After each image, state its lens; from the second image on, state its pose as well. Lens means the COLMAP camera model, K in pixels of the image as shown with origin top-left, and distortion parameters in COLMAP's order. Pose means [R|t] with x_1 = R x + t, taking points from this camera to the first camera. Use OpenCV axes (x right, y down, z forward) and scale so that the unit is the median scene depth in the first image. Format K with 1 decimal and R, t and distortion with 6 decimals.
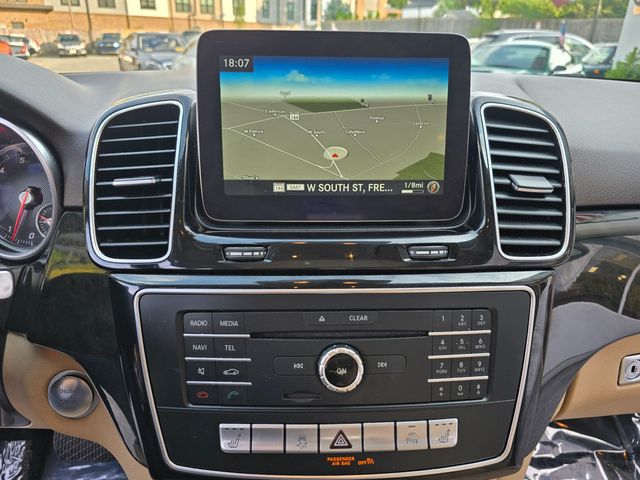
lens RADIAL K [[434.7, 0, 328.6], [0, 434.7, 240.7], [0, 0, 1]] dist [0.051244, -0.040361]
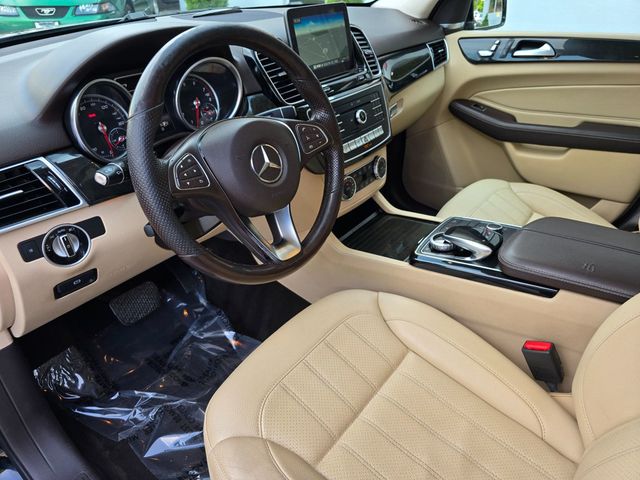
lens RADIAL K [[435.0, 0, 320.0], [0, 435.0, 240.0], [0, 0, 1]] dist [0.058005, -0.063570]
pose [[0.646401, -0.424711, 0.633866, -2.359946], [0.304733, 0.905327, 0.295840, 0.056769], [-0.699503, 0.001929, 0.714627, -1.006881]]
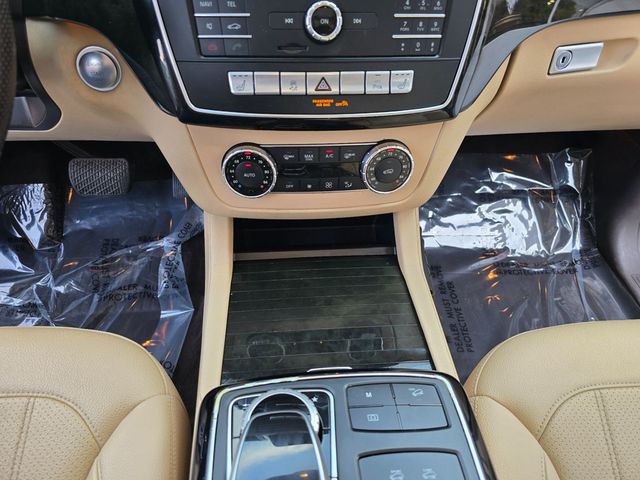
lens RADIAL K [[435.0, 0, 320.0], [0, 435.0, 240.0], [0, 0, 1]] dist [0.058005, -0.063570]
pose [[0.999180, -0.013972, 0.038014, -0.033699], [-0.002496, 0.915581, 0.402125, 0.319909], [-0.040424, -0.401890, 0.914795, -0.340737]]
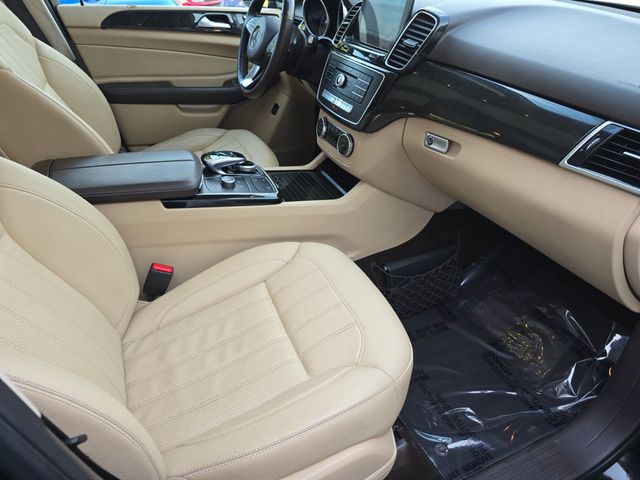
lens RADIAL K [[432.9, 0, 314.7], [0, 432.9, 235.9], [0, 0, 1]] dist [0.051687, -0.044512]
pose [[0.361689, 0.503838, -0.784428, 3.131982], [-0.359523, 0.851691, 0.381270, 0.074516], [0.860188, 0.144118, 0.489189, -0.720251]]
